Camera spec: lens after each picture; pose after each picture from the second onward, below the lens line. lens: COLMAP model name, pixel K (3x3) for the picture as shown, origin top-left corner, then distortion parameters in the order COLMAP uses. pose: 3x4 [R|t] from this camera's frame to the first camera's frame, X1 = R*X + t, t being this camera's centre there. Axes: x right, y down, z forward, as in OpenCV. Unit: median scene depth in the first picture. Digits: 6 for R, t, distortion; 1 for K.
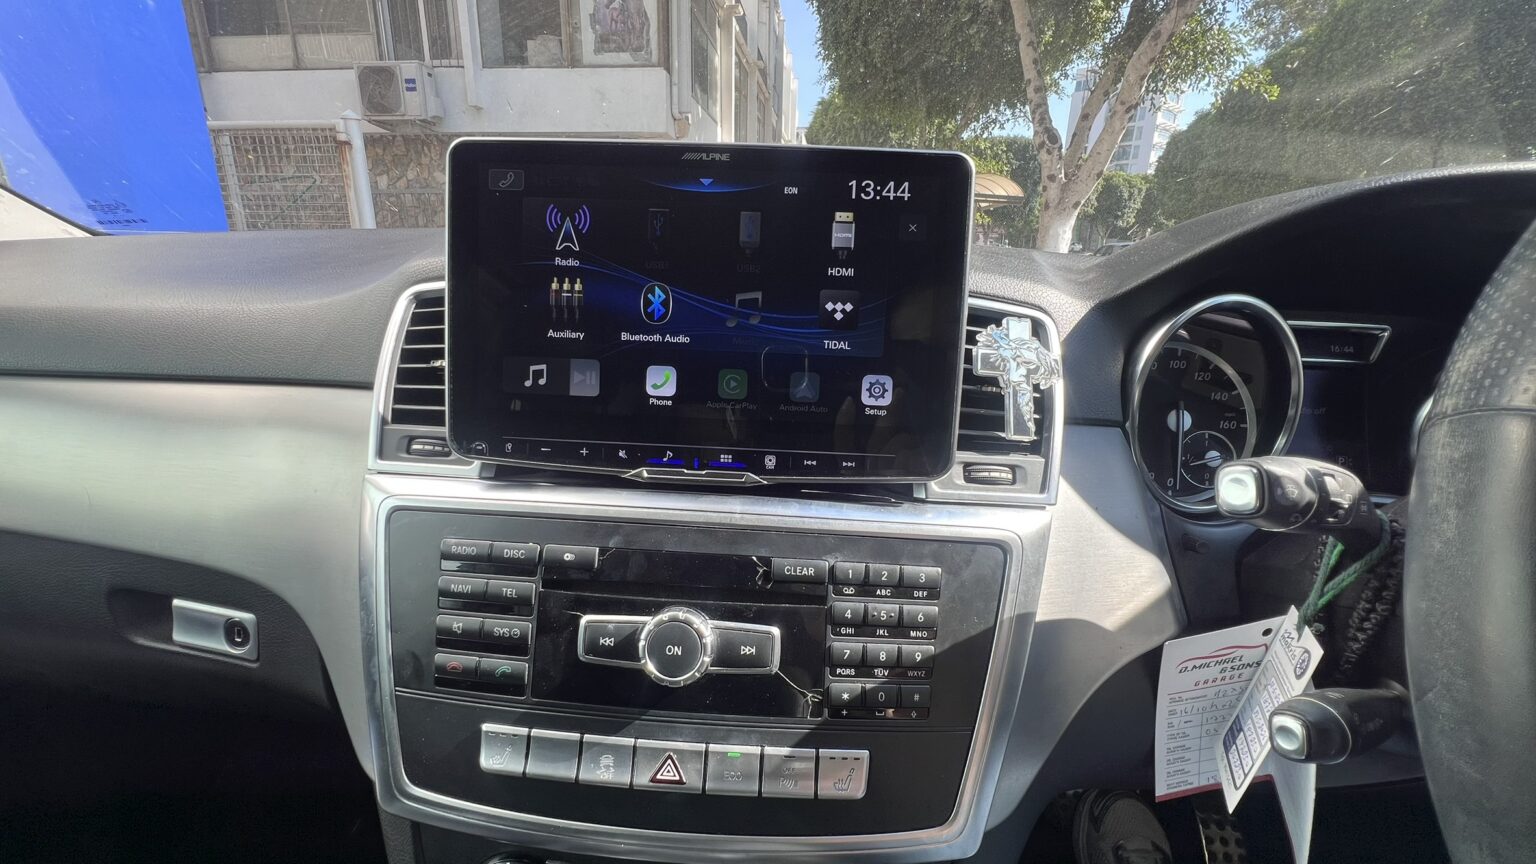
lens RADIAL K [[616.4, 0, 762.3], [0, 616.4, 429.3], [0, 0, 1]] dist [-0.003609, 0.000113]
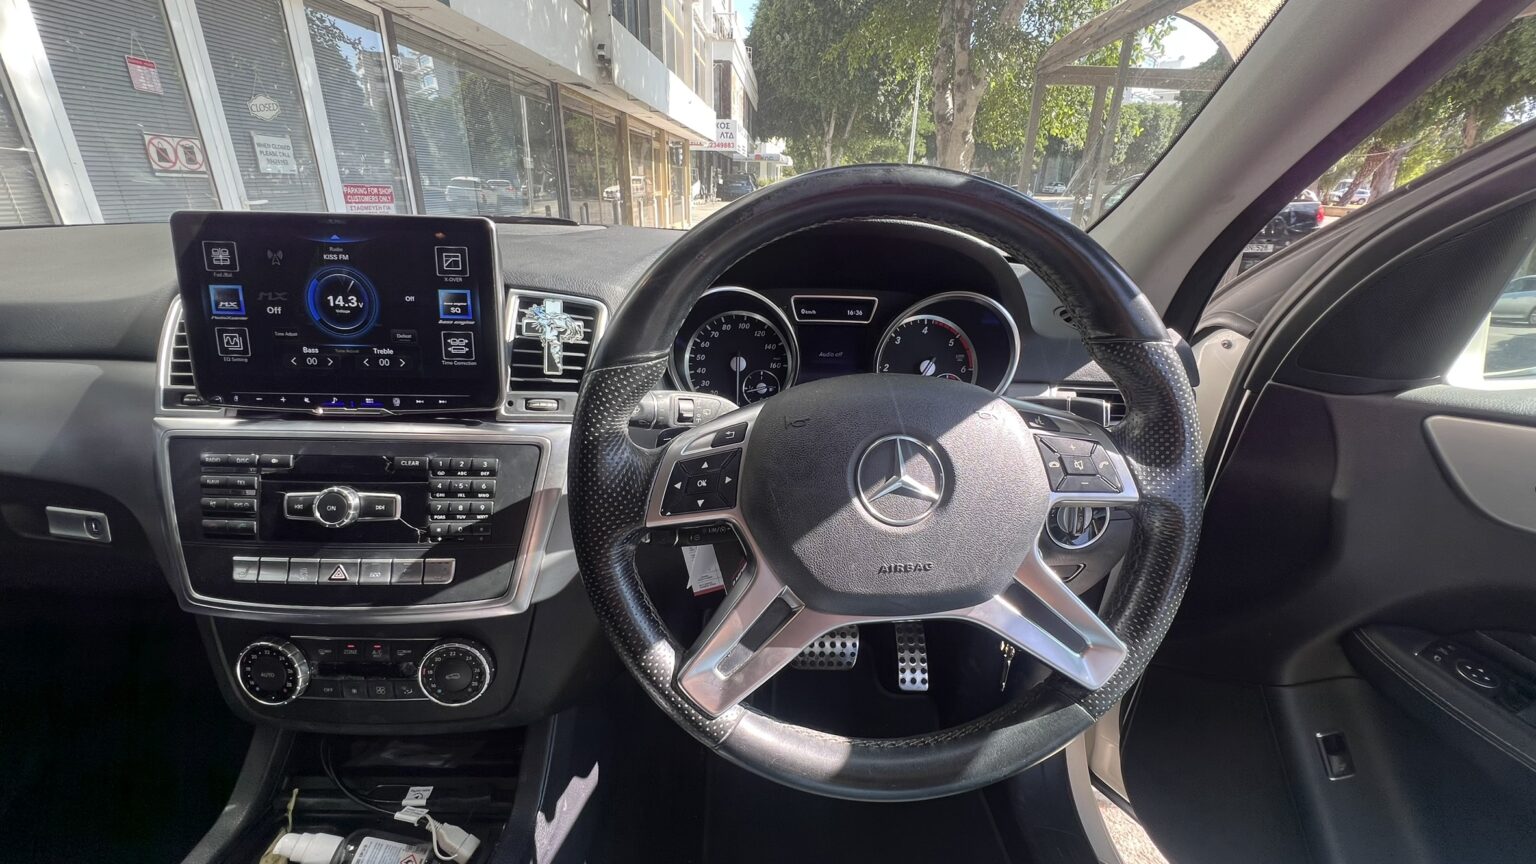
lens RADIAL K [[616.4, 0, 762.3], [0, 616.4, 429.3], [0, 0, 1]] dist [-0.003609, 0.000113]
pose [[0.996959, -0.036734, 0.068733, 0.935018], [0.028751, 0.993096, 0.113726, -0.037777], [-0.072436, -0.111404, 0.991132, -0.799779]]
